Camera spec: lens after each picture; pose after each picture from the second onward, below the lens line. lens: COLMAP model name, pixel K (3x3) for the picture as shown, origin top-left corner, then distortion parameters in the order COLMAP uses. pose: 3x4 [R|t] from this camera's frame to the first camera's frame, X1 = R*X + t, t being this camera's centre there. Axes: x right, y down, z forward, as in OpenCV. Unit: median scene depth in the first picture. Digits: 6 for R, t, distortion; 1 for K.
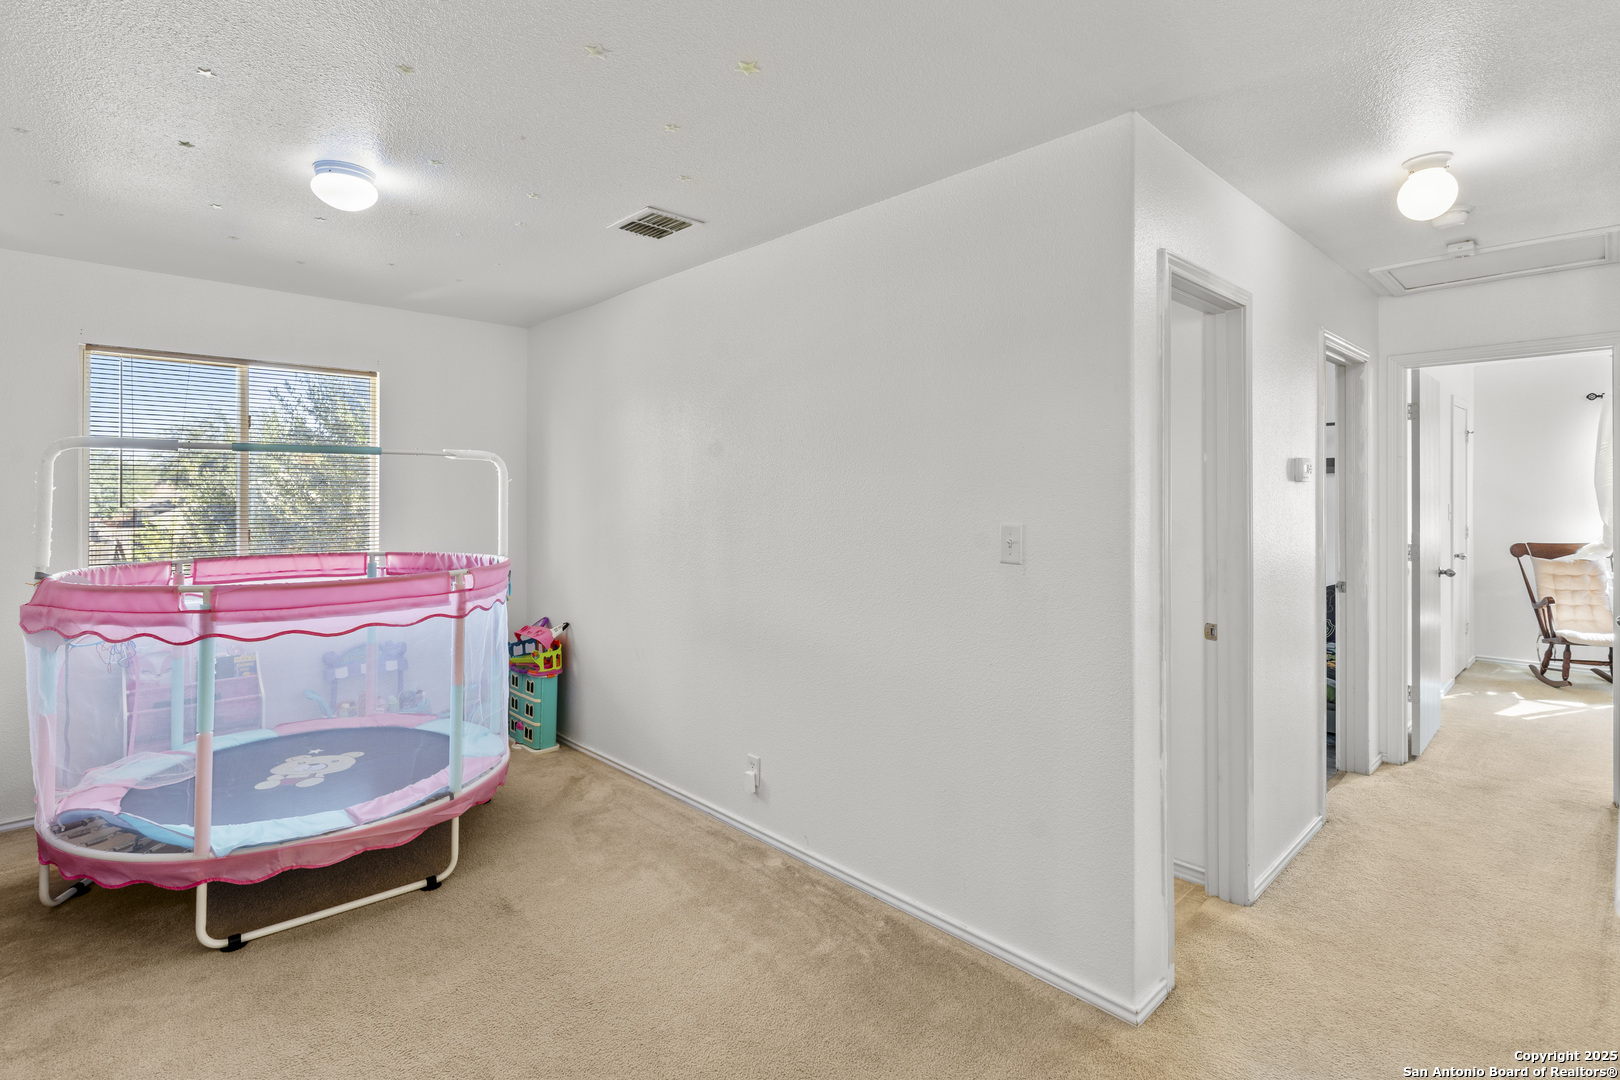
lens RADIAL K [[779.3, 0, 810.0], [0, 779.3, 519.3], [0, 0, 1]] dist [0.001372, 0.000485]
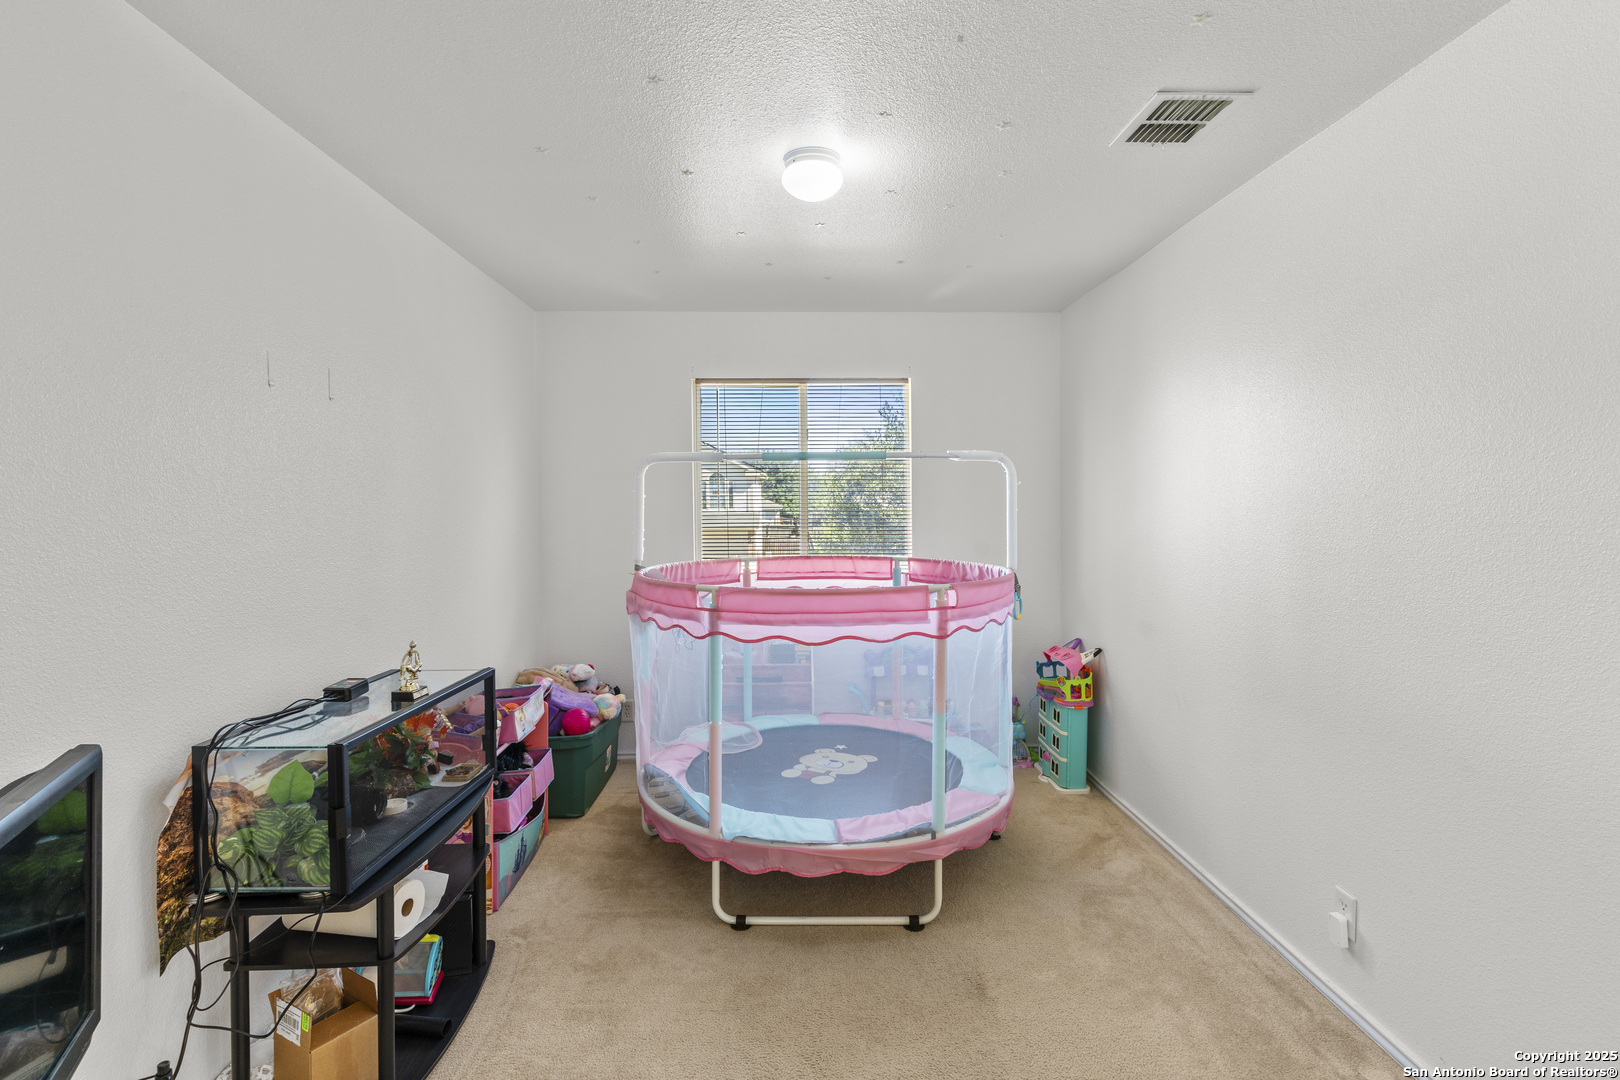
lens RADIAL K [[779.3, 0, 810.0], [0, 779.3, 519.3], [0, 0, 1]] dist [0.001372, 0.000485]
pose [[0.747766, 0.011625, -0.663861, 0.025229], [-0.015050, 0.999887, 0.000557, -0.006902], [0.663792, 0.009574, 0.747856, 0.215590]]
